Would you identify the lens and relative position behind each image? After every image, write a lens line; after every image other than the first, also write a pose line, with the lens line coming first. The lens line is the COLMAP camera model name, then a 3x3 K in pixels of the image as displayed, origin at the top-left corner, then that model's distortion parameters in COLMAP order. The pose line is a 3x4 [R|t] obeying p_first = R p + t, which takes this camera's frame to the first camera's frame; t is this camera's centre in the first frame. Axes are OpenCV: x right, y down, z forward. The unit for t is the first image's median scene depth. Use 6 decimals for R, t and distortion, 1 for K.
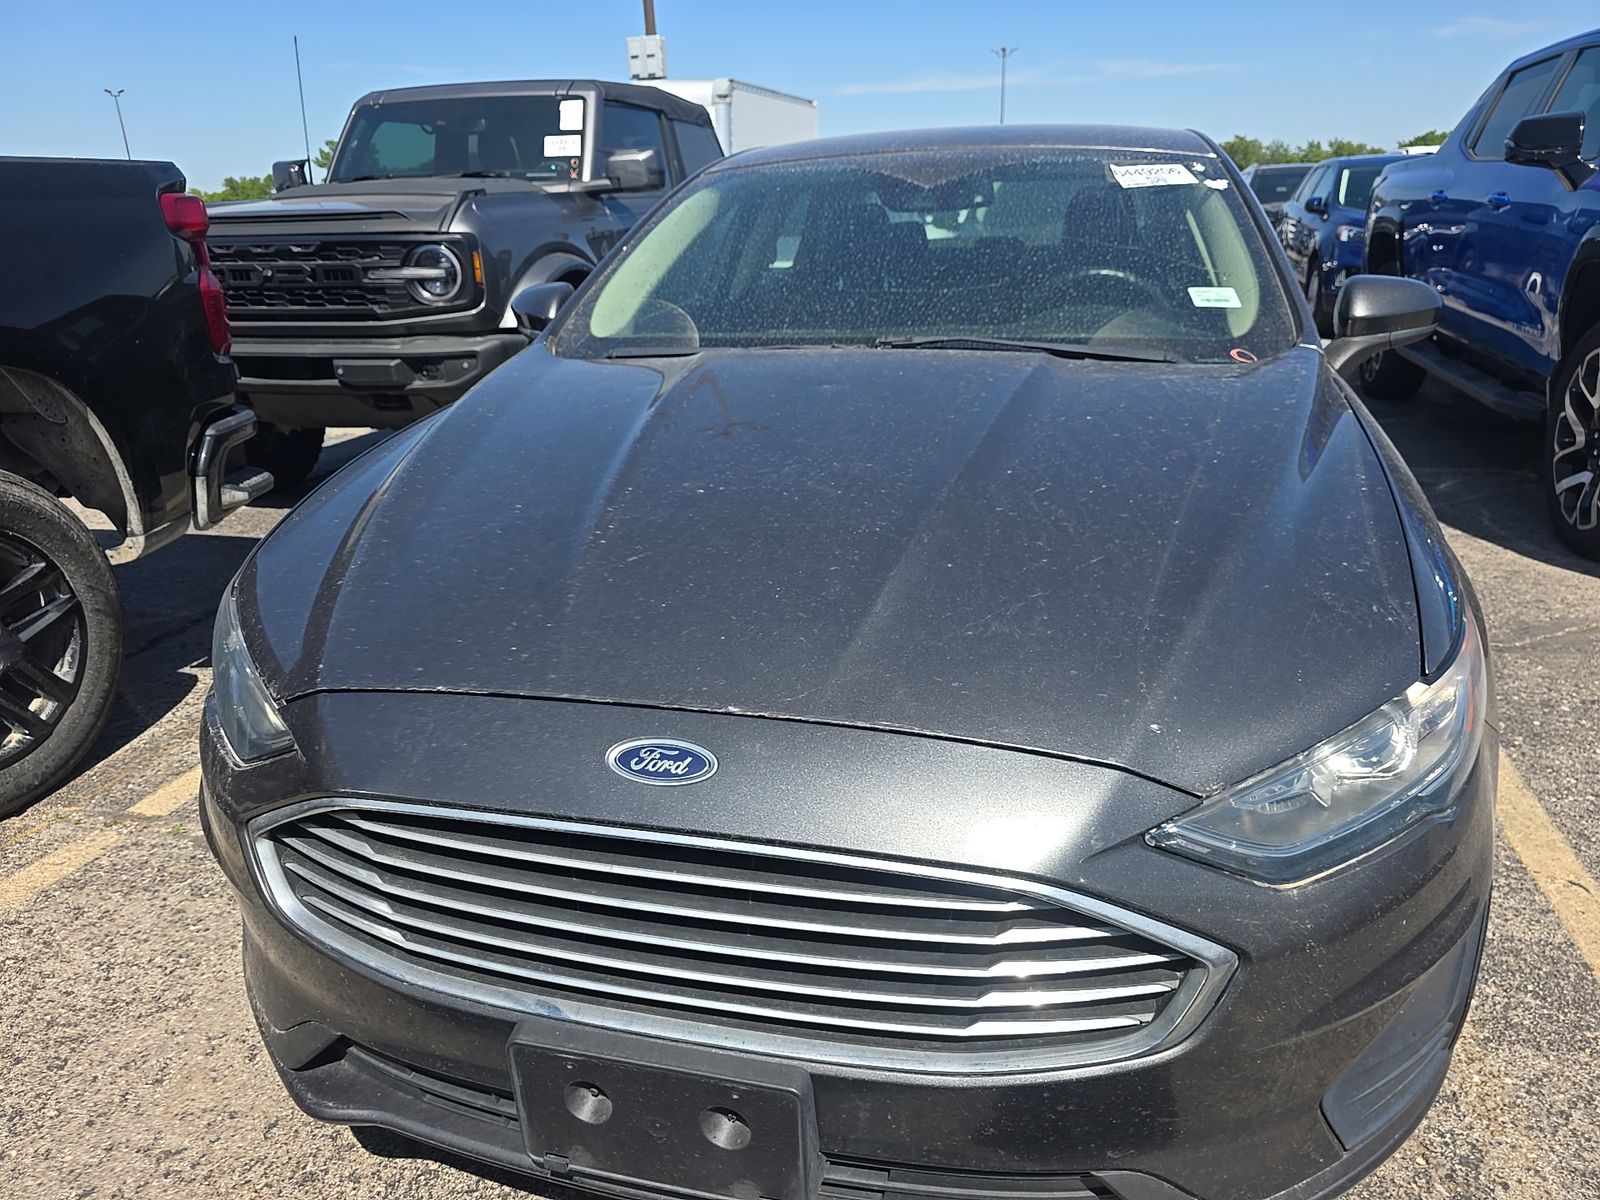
lens RADIAL K [[1090.6, 0, 798.2], [0, 1090.6, 600.5], [0, 0, 1]] dist [0.011171, -0.011234]
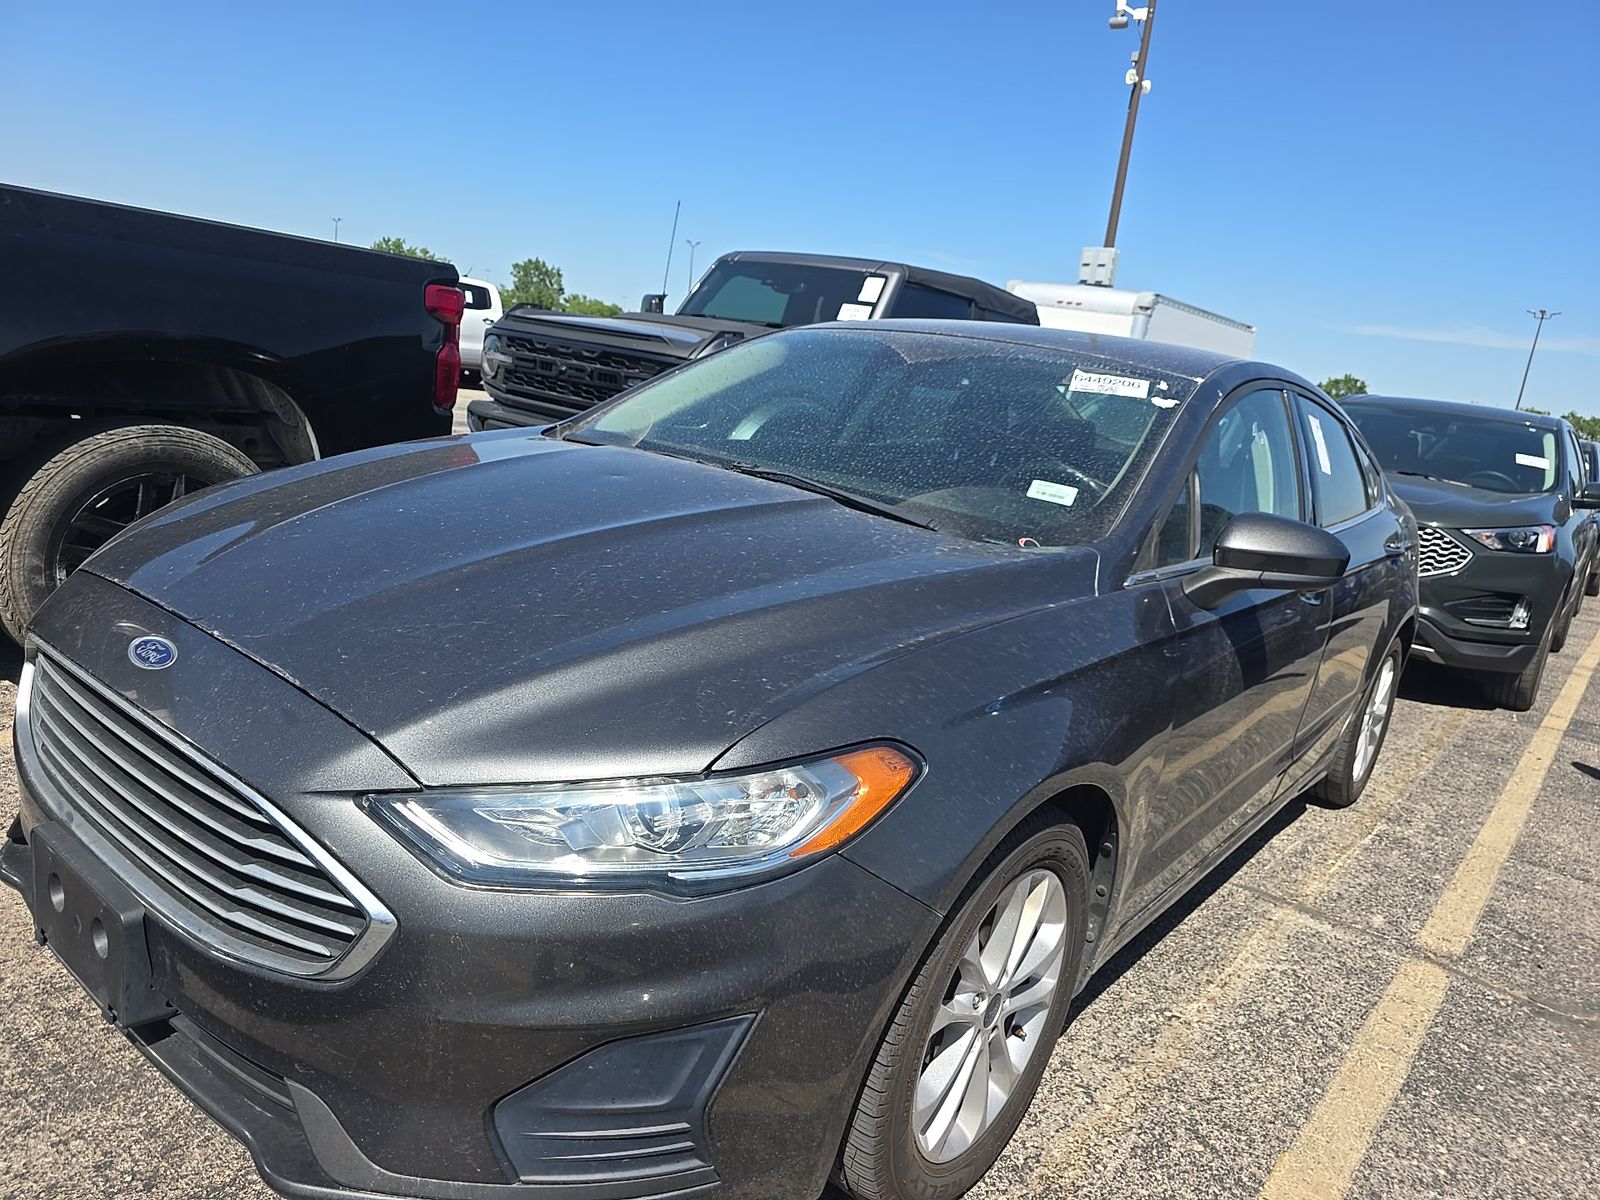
lens RADIAL K [[1090.6, 0, 799.1], [0, 1090.6, 592.6], [0, 0, 1]] dist [0.011171, -0.011234]
pose [[0.893843, 0.237197, -0.380502, 0.232563], [-0.296763, 0.949108, -0.105476, -0.003670], [0.336119, 0.207198, 0.918745, -0.001225]]
